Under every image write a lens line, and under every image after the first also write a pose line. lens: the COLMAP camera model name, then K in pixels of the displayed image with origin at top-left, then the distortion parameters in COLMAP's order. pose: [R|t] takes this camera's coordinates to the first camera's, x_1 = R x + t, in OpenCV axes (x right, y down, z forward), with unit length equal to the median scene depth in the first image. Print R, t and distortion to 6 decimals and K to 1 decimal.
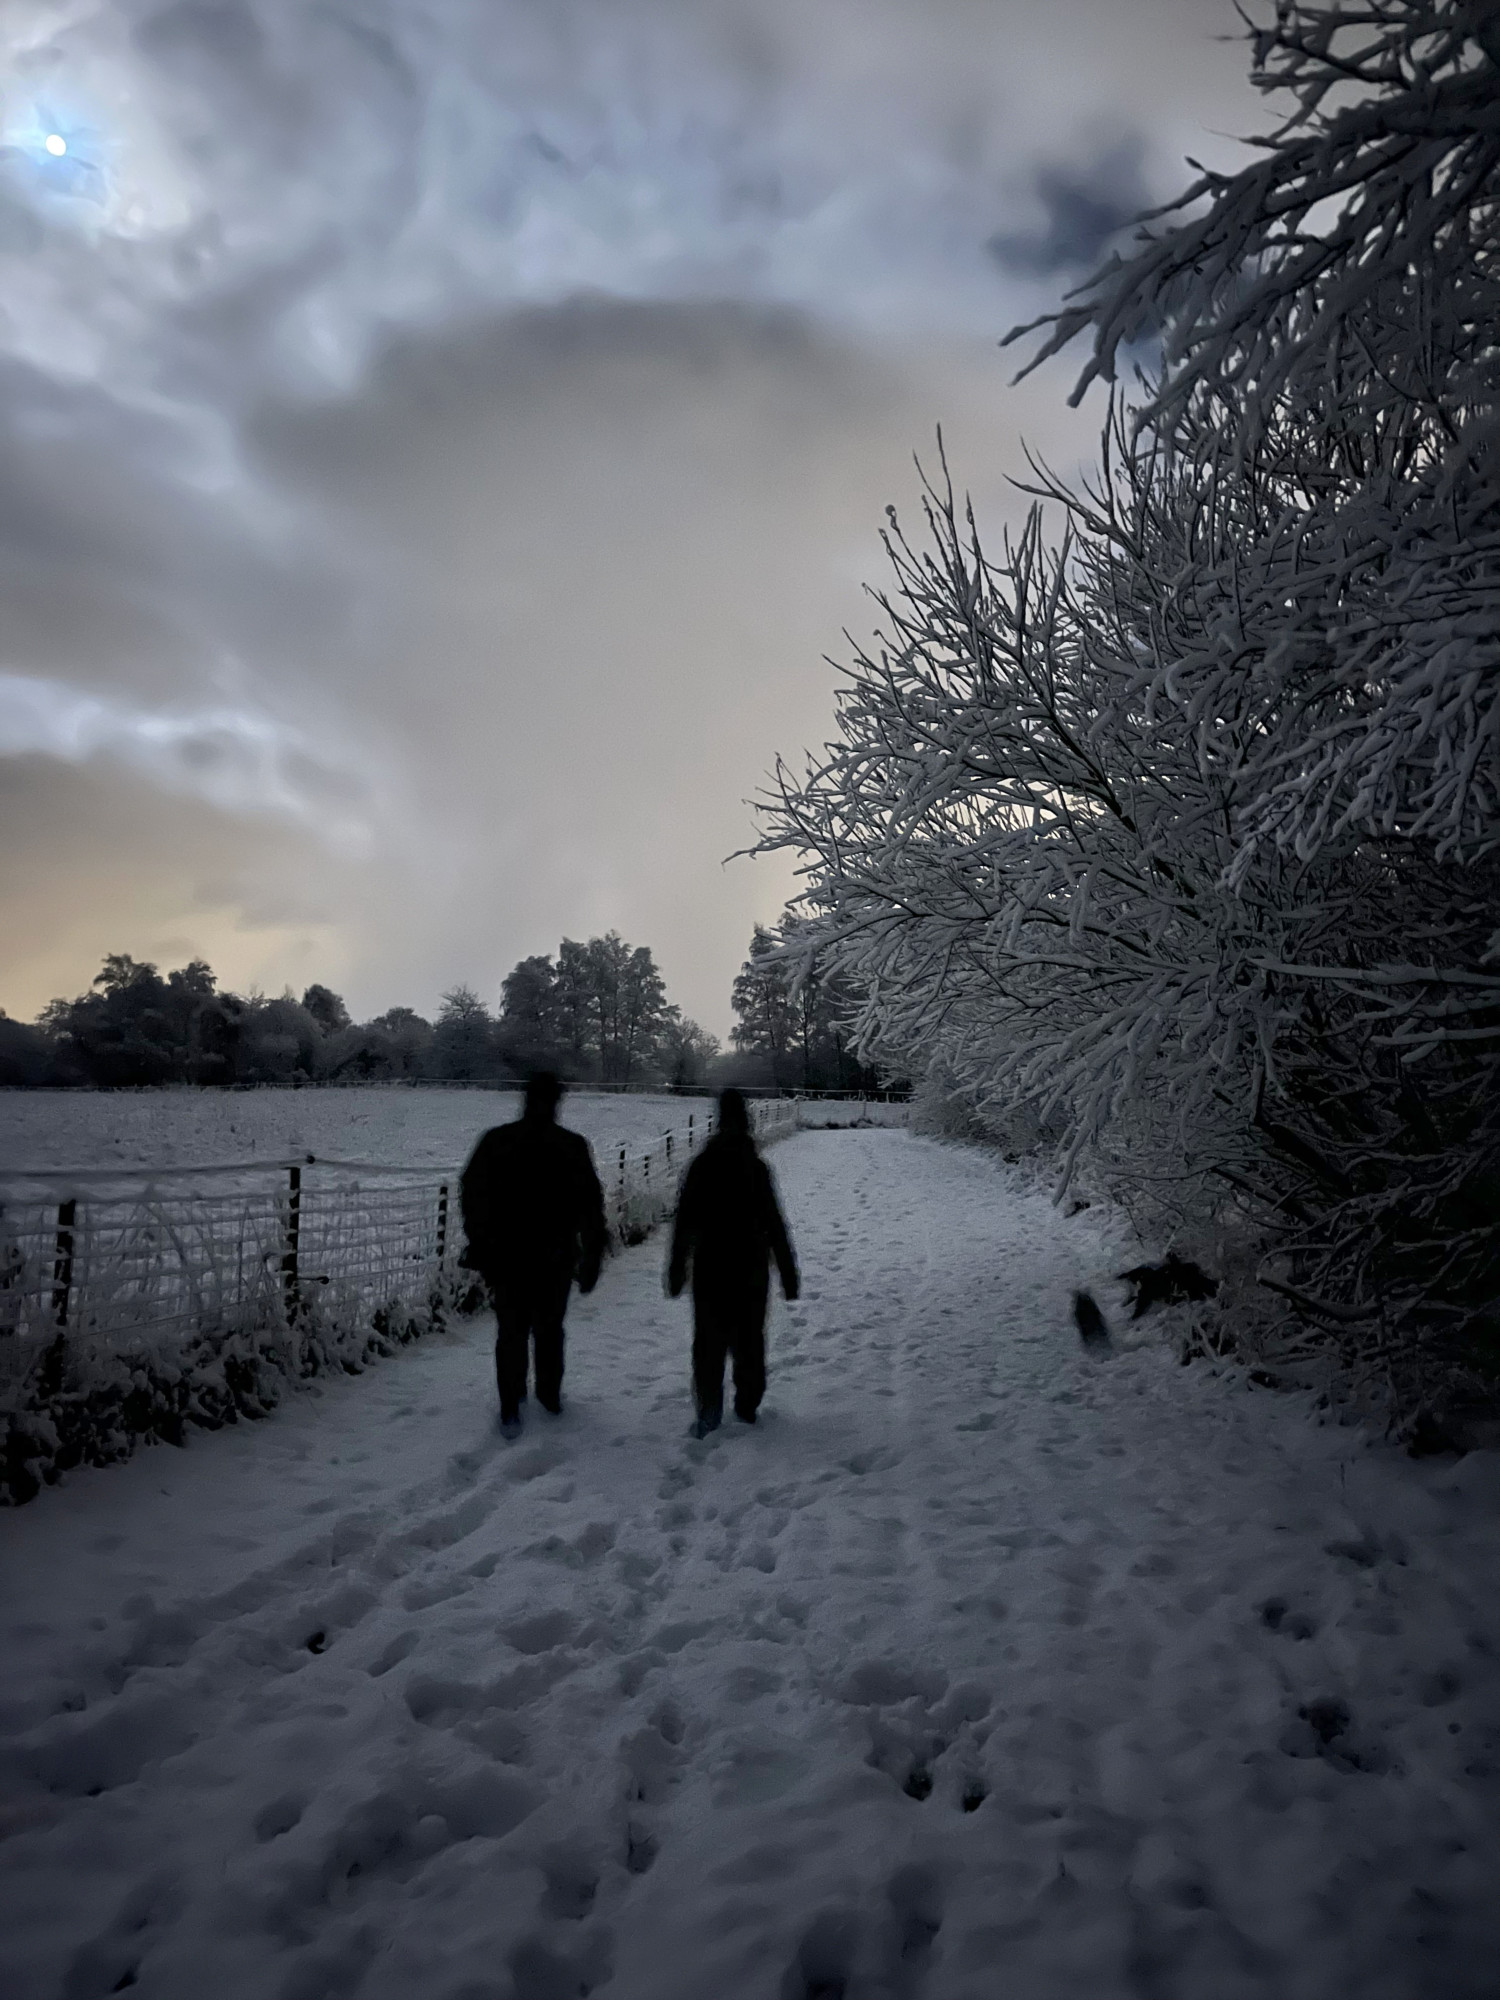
lens RADIAL K [[1492.0, 0, 763.6], [0, 1492.0, 1012.6], [0, 0, 1]] dist [0.067516, -0.094319]
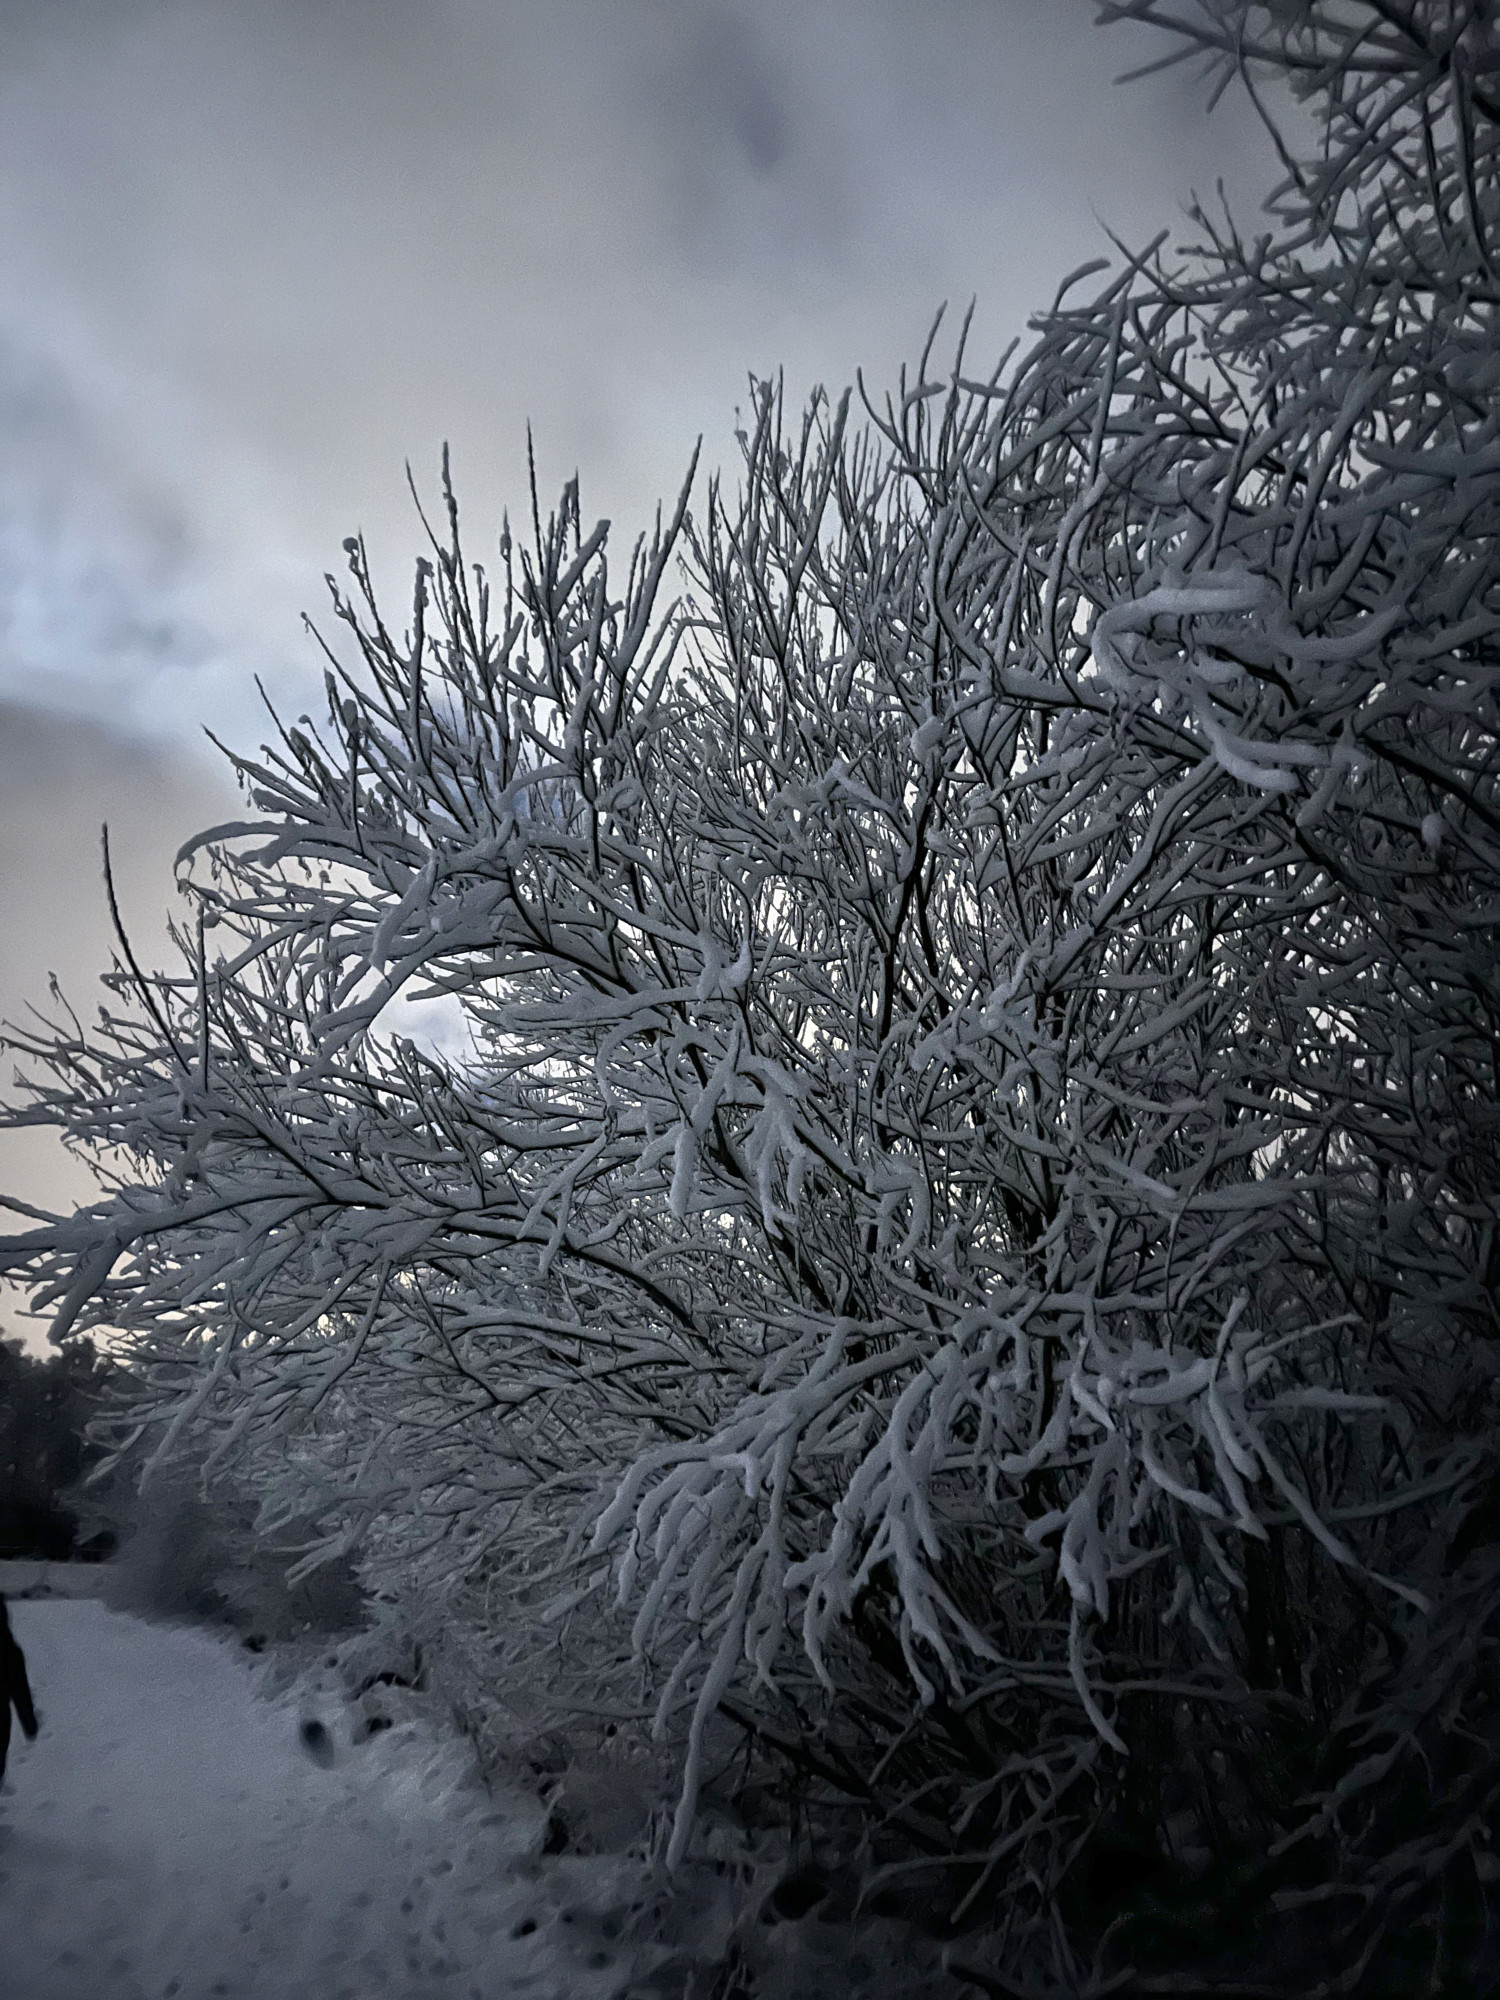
lens RADIAL K [[1492.0, 0, 757.5], [0, 1492.0, 1001.6], [0, 0, 1]] dist [0.067516, -0.094319]
pose [[0.880049, 0.170261, 0.443311, -0.005477], [-0.034593, 0.954021, -0.297735, 0.009979], [-0.473621, 0.246686, 0.845475, 0.256194]]
